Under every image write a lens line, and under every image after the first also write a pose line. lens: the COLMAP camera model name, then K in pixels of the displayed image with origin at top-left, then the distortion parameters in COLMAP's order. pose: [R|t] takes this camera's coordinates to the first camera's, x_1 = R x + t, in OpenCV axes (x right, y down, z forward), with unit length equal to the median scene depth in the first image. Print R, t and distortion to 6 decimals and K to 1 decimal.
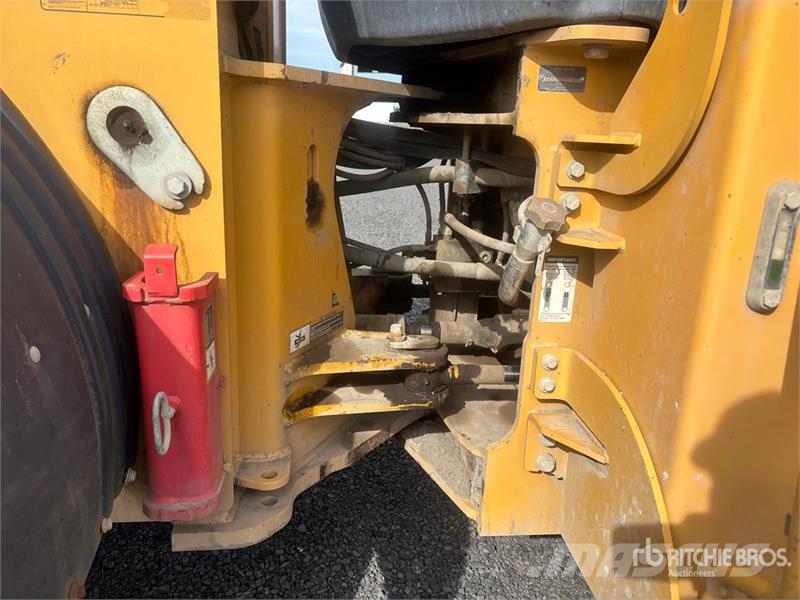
lens RADIAL K [[611.9, 0, 399.9], [0, 611.9, 301.9], [0, 0, 1]] dist [0.068953, 0.000248]
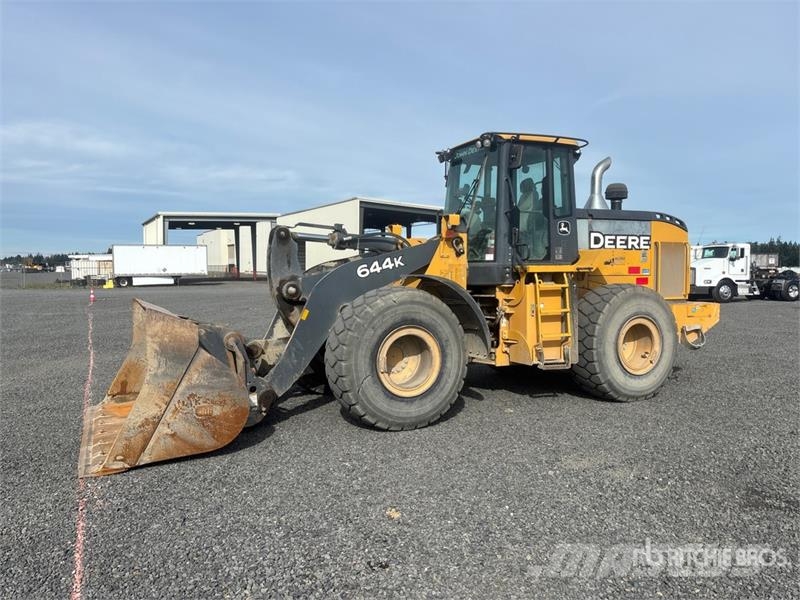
lens RADIAL K [[612.8, 0, 399.7], [0, 612.8, 304.2], [0, 0, 1]] dist [0.043391, -0.024536]
pose [[0.931799, -0.061648, 0.357701, -3.346368], [0.138168, 0.971524, -0.192485, 0.984190], [-0.335648, 0.228780, 0.913783, -4.986345]]
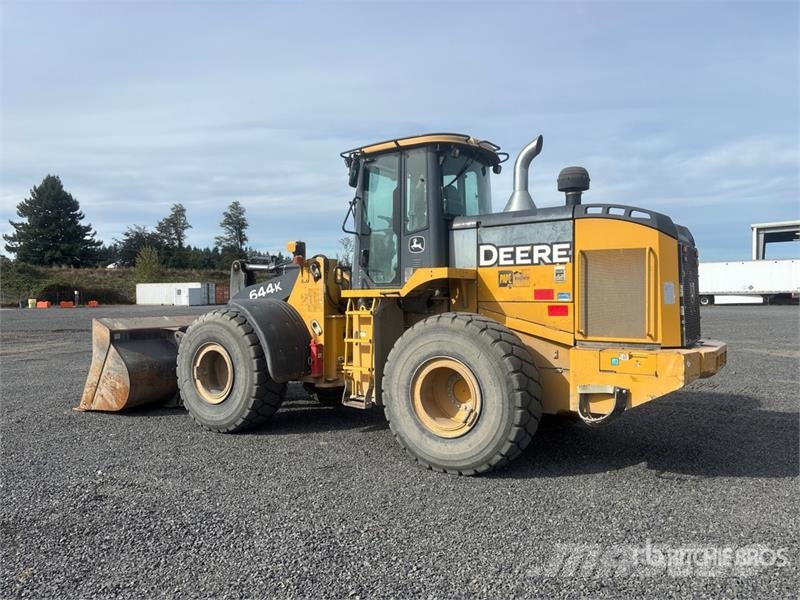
lens RADIAL K [[622.1, 0, 392.9], [0, 622.1, 291.2], [0, 0, 1]] dist [0.003172, -0.018056]
pose [[0.784678, -0.045311, -0.618245, 4.523805], [-0.134794, 0.960990, -0.241512, 0.934544], [0.605071, 0.272845, 0.747961, -3.816406]]
